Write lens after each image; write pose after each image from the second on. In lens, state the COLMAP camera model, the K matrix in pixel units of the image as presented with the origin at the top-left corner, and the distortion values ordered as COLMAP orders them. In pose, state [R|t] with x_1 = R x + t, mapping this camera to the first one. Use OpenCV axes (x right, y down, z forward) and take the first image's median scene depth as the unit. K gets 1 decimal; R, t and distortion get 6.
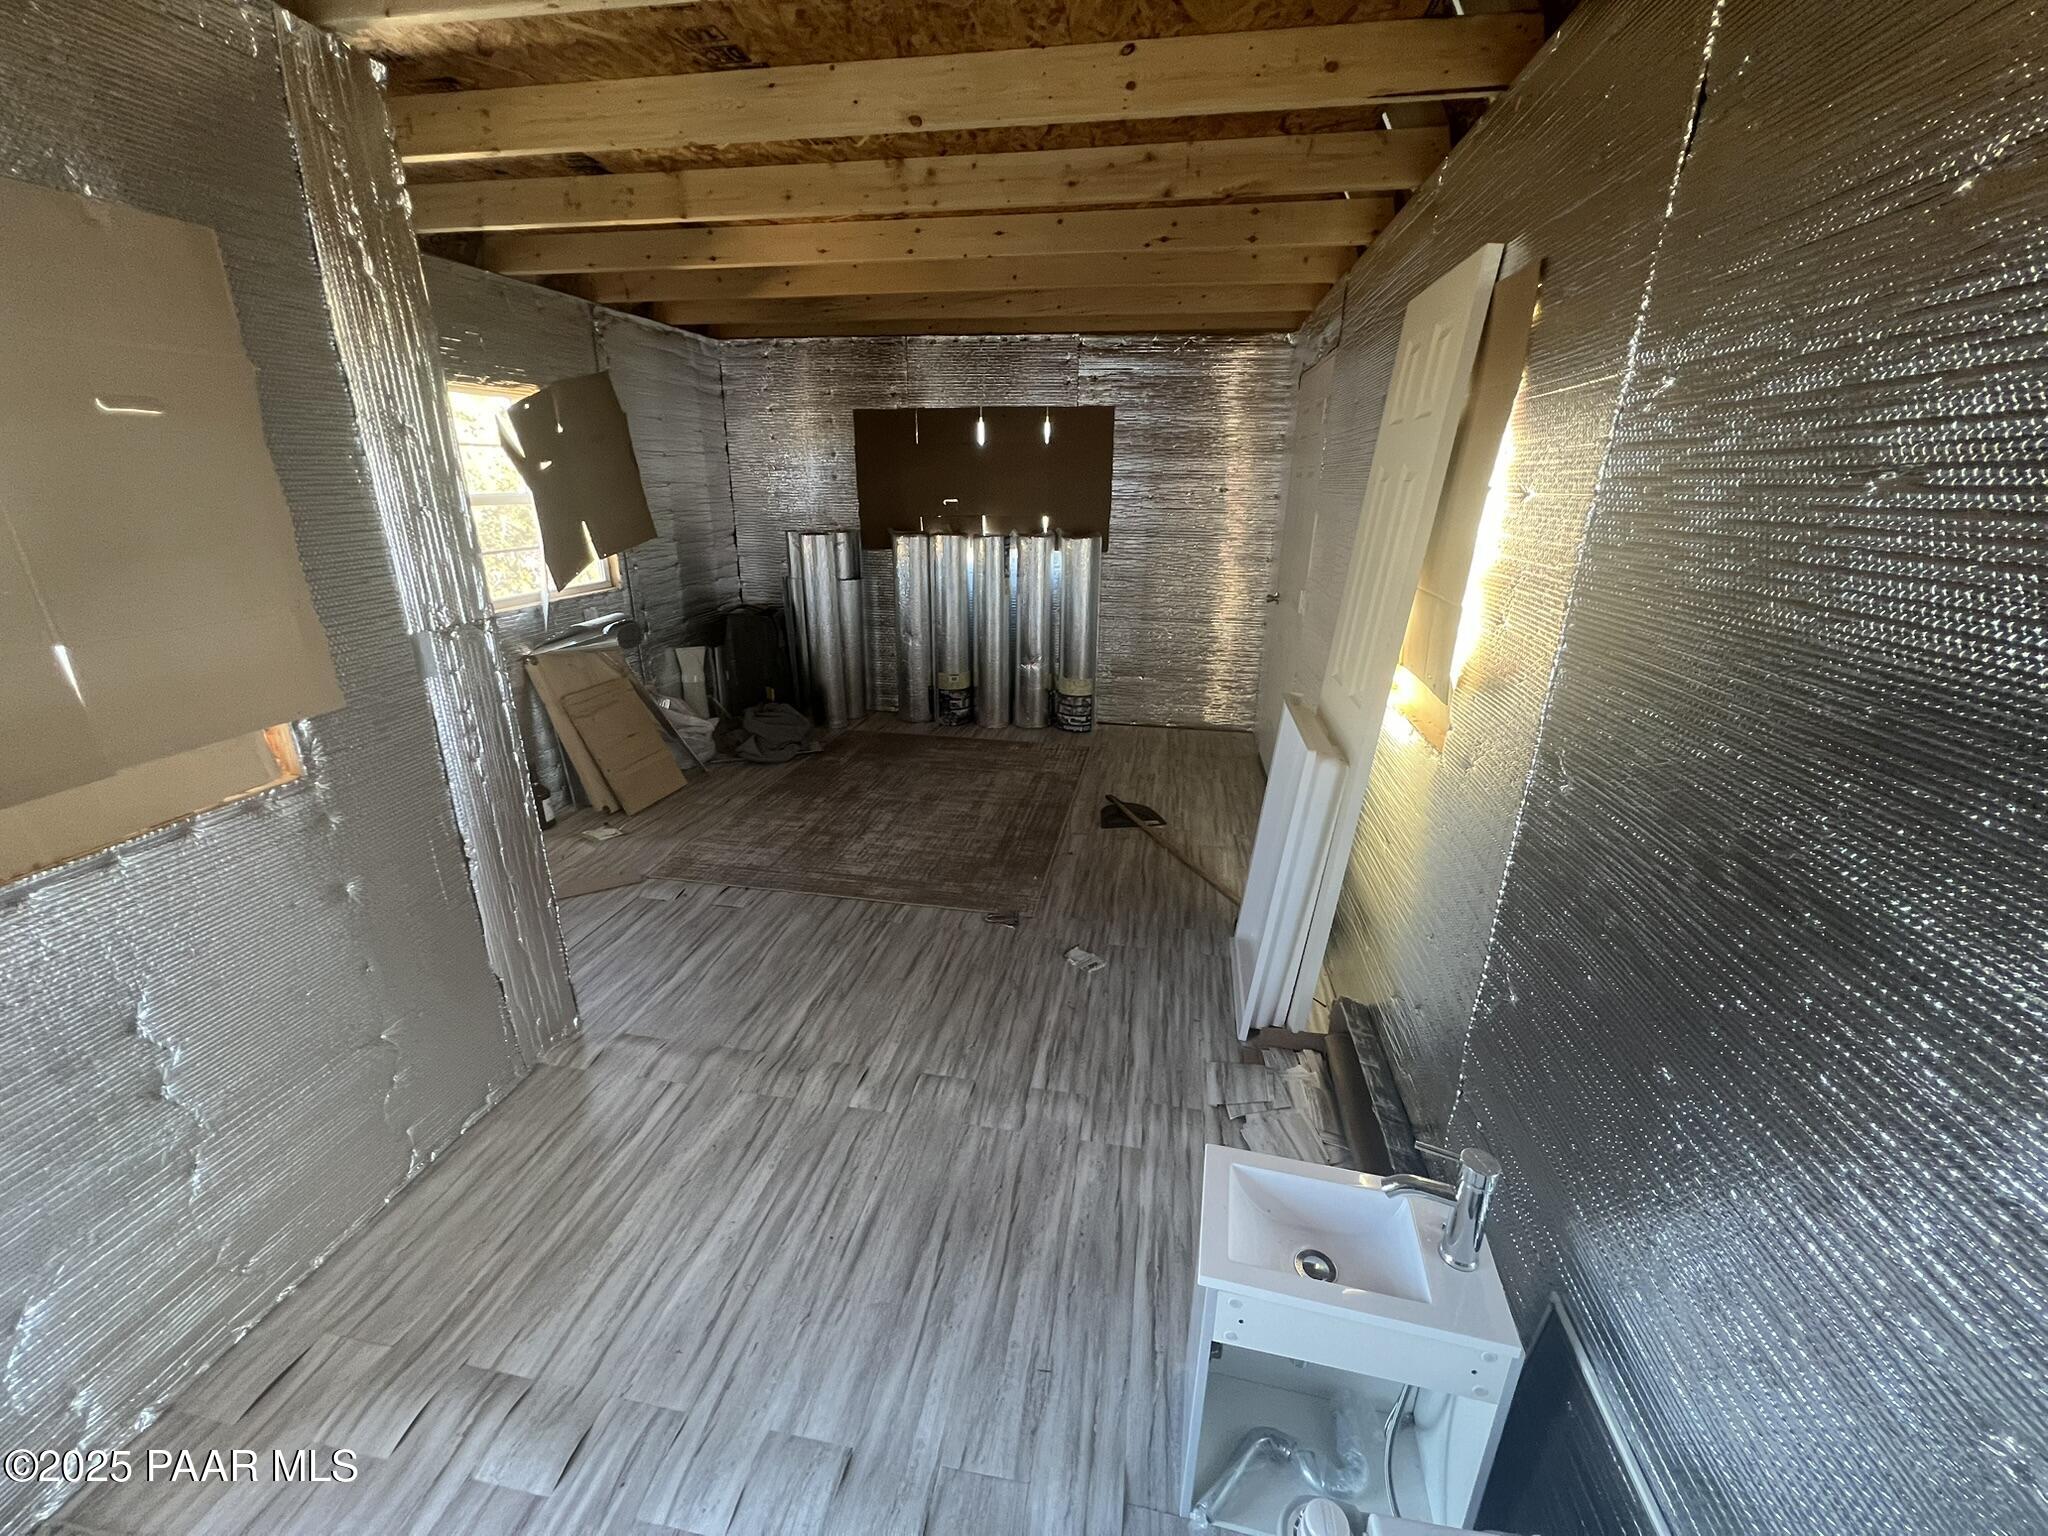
lens RADIAL K [[816.8, 0, 1020.6], [0, 816.8, 756.5], [0, 0, 1]] dist [-0.001082, -0.000161]
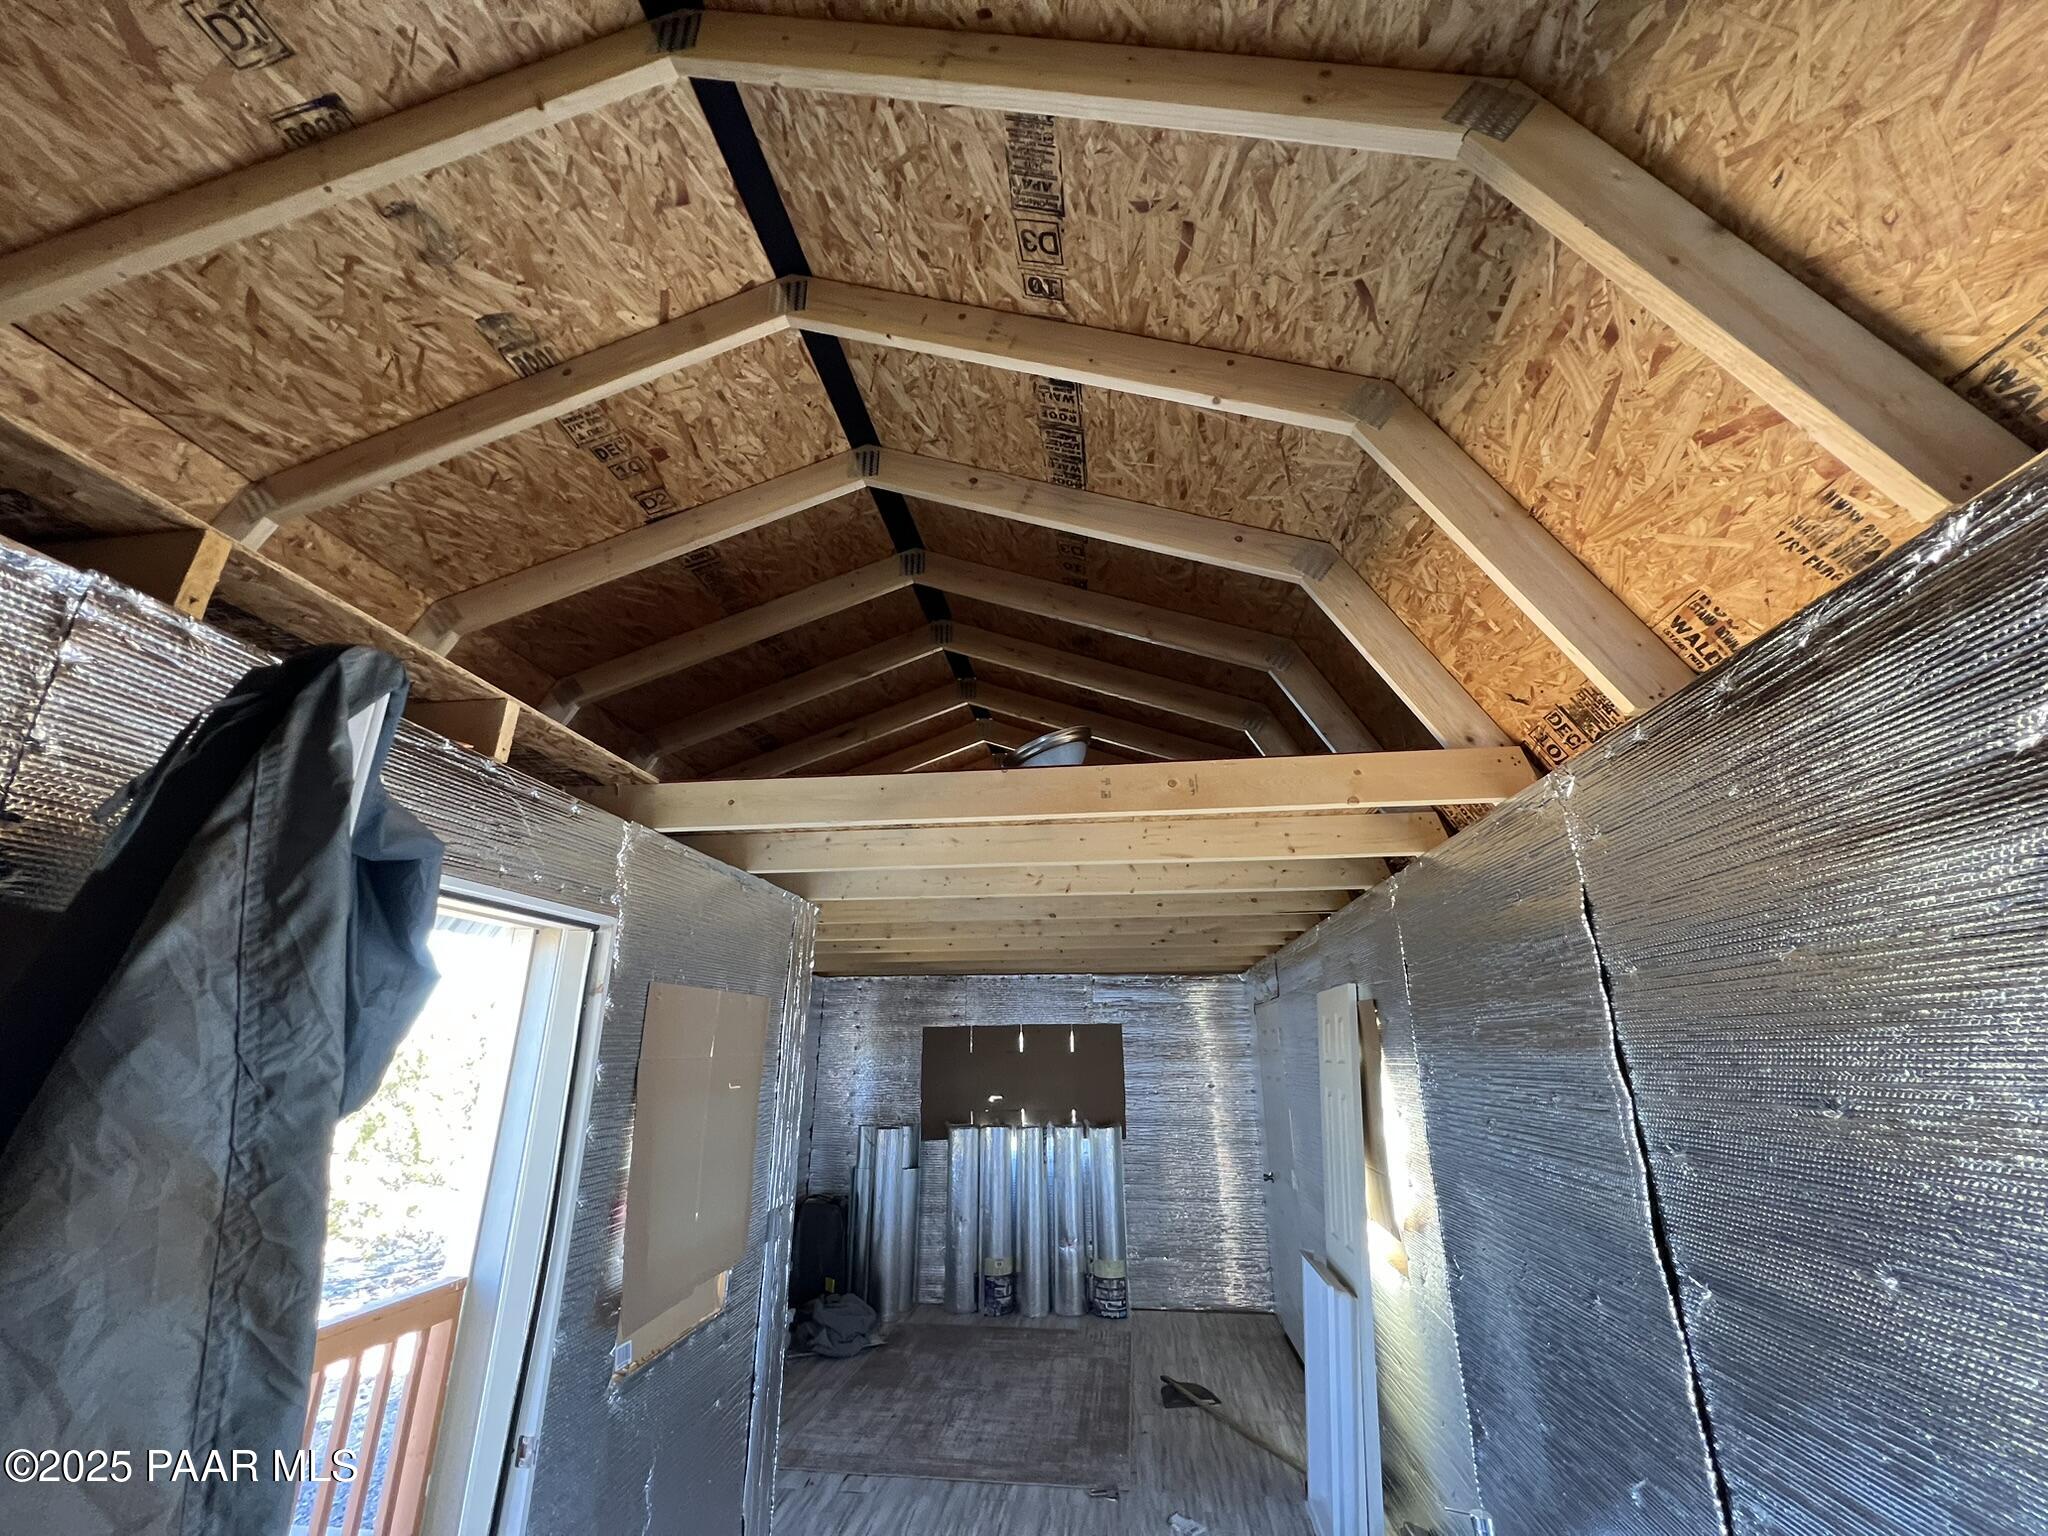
lens RADIAL K [[818.2, 0, 1020.8], [0, 818.2, 756.4], [0, 0, 1]] dist [-0.001384, -0.000169]
pose [[0.998407, 0.006772, 0.056008, -0.248987], [0.029739, 0.780465, -0.624492, 0.127465], [-0.047941, 0.625163, 0.779020, -0.619332]]
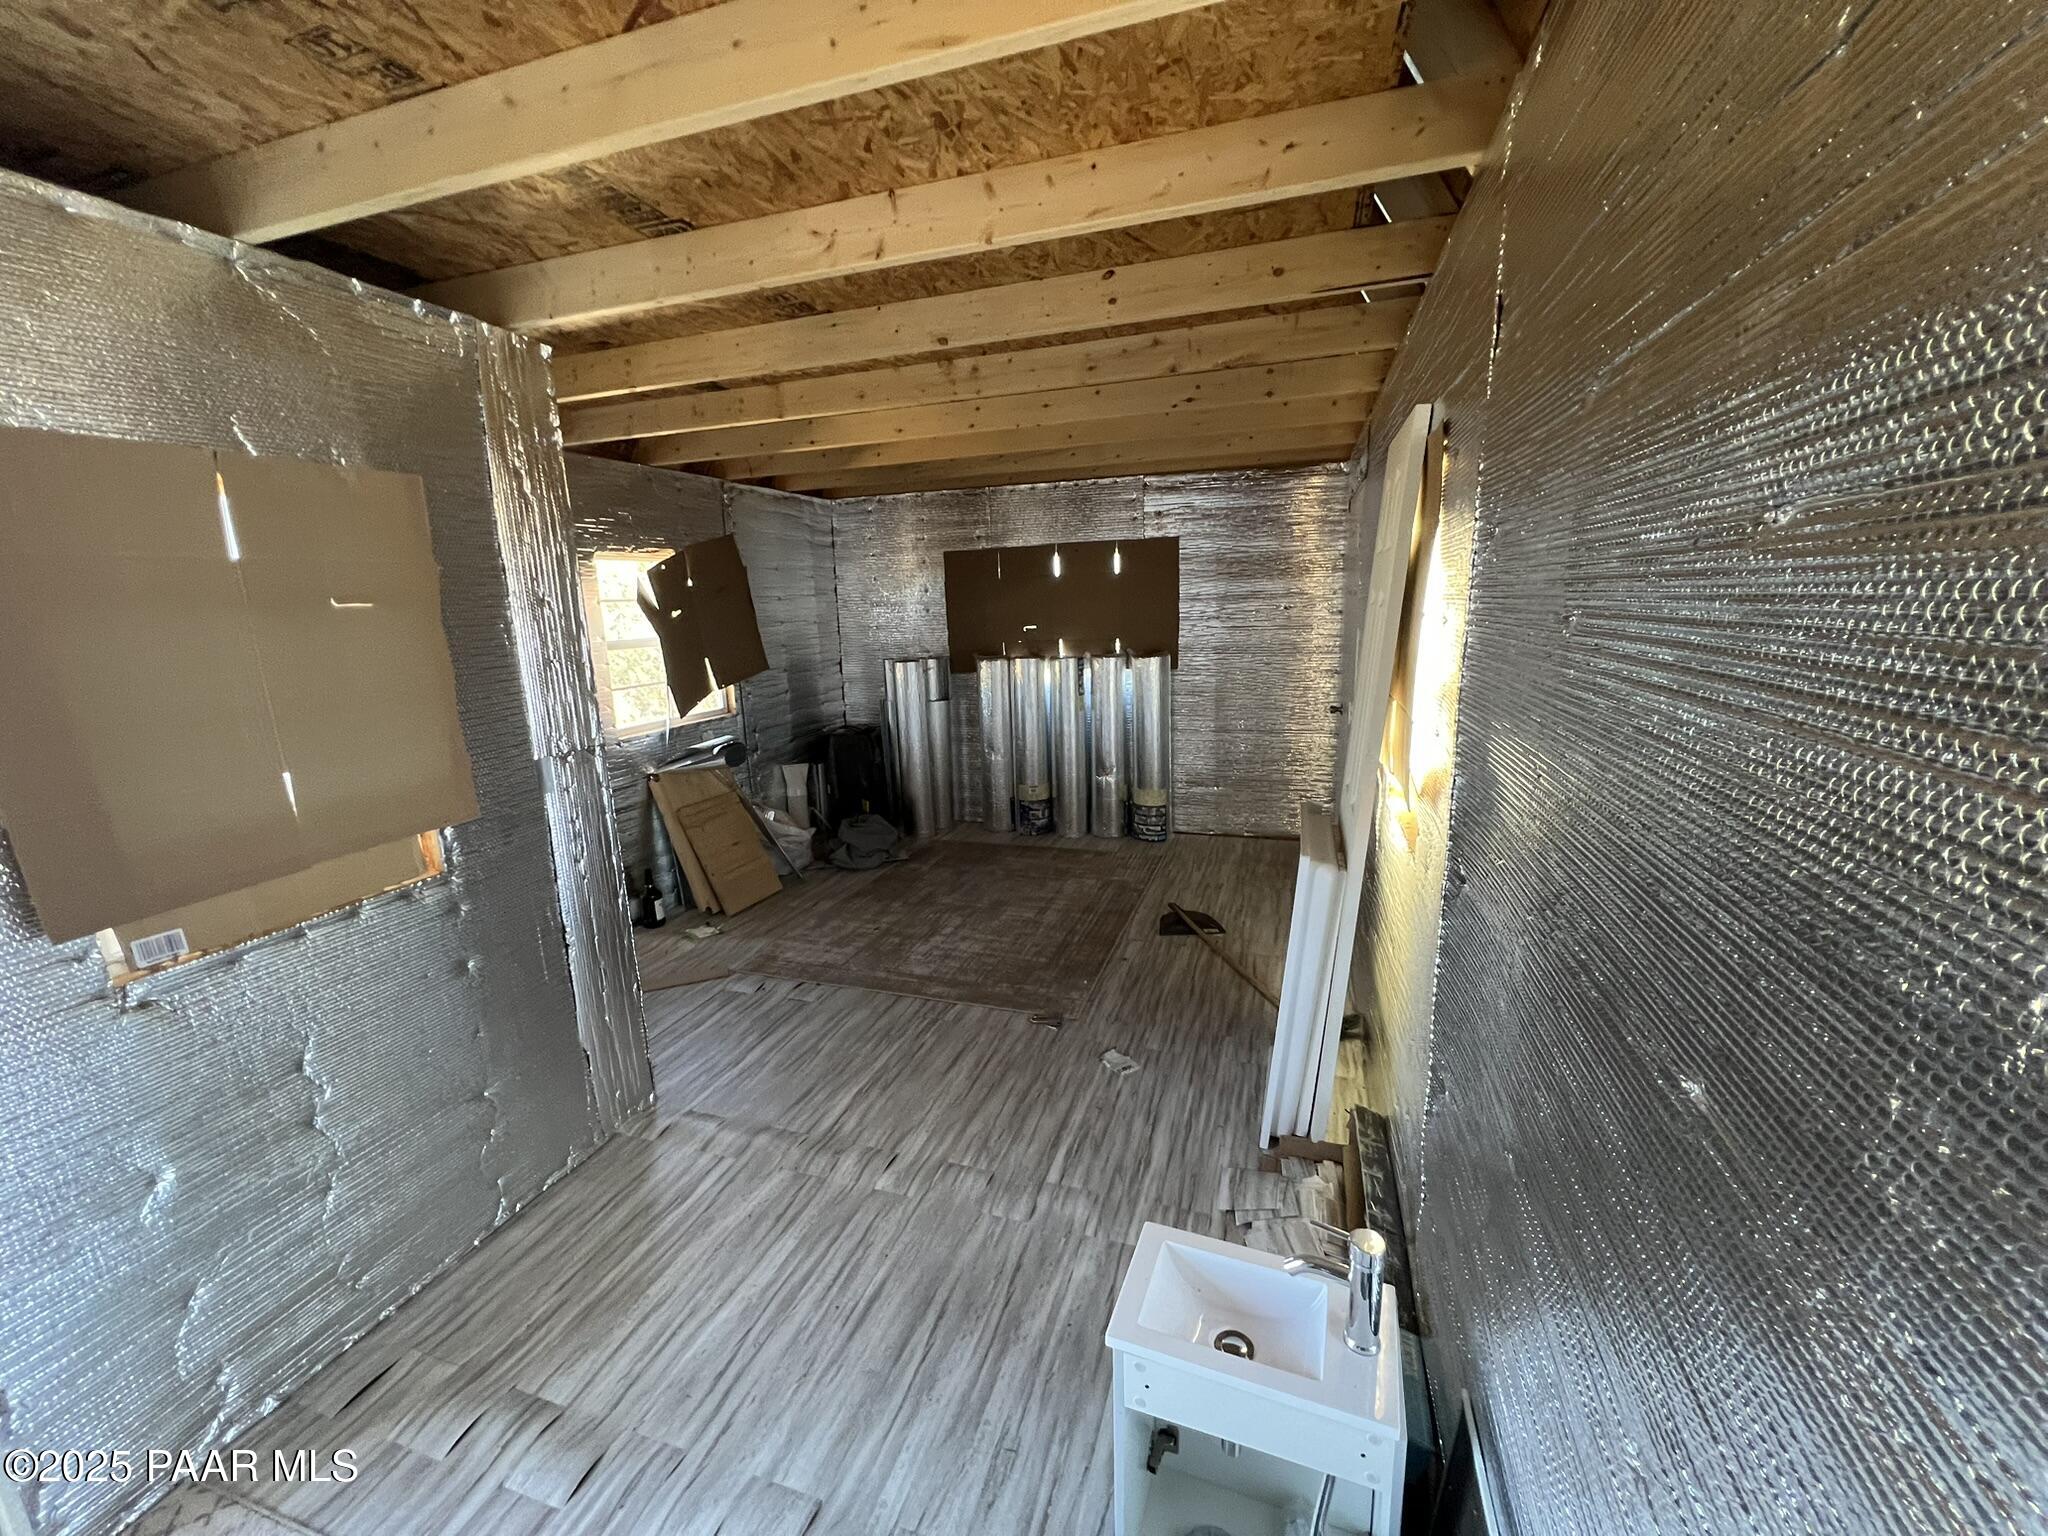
lens RADIAL K [[817.6, 0, 1021.9], [0, 817.6, 756.9], [0, 0, 1]] dist [-0.000754, 0.000125]
pose [[0.988750, -0.014623, -0.148859, 0.127899], [-0.005665, 0.990835, -0.134957, 0.008528], [0.149468, 0.134282, 0.979606, -0.085641]]
